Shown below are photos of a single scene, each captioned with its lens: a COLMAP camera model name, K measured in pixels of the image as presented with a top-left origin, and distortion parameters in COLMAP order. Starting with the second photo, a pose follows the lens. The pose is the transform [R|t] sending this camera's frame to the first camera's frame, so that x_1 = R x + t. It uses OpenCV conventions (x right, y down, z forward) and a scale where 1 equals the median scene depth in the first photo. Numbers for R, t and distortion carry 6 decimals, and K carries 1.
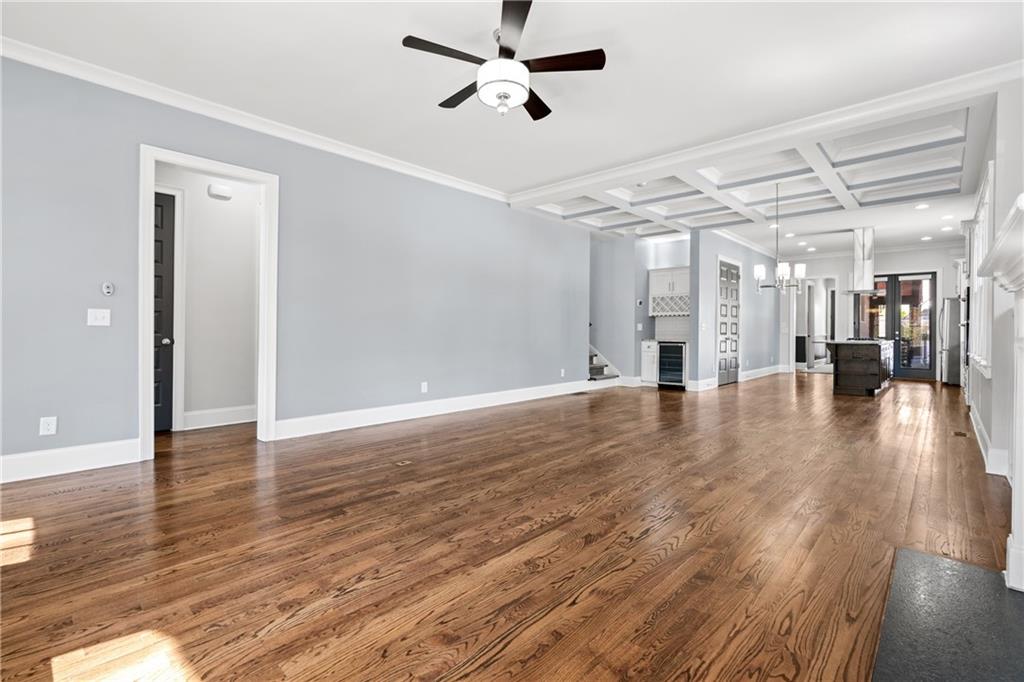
lens RADIAL K [[468.8, 0, 515.7], [0, 468.8, 329.9], [0, 0, 1]] dist [-0.004346, -0.000040]
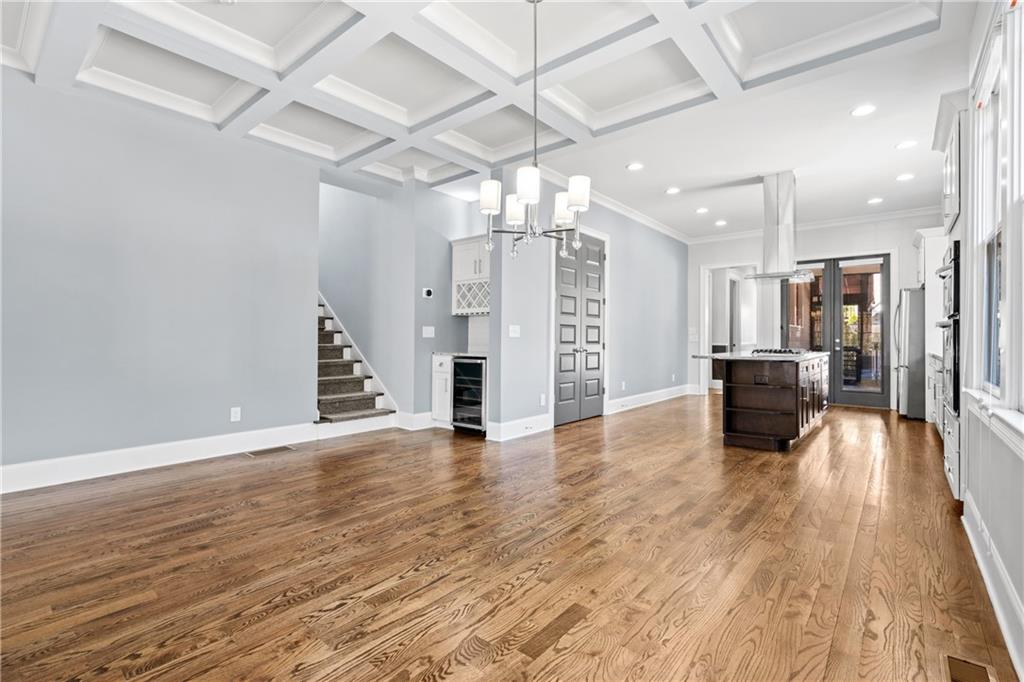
lens RADIAL K [[462.6, 0, 511.3], [0, 462.6, 335.4], [0, 0, 1]] dist [-0.010963, -0.000229]
pose [[0.998960, -0.000712, 0.045583, 0.340333], [0.001021, 0.999977, -0.006751, 0.002614], [-0.045577, 0.006790, 0.998938, 0.381675]]
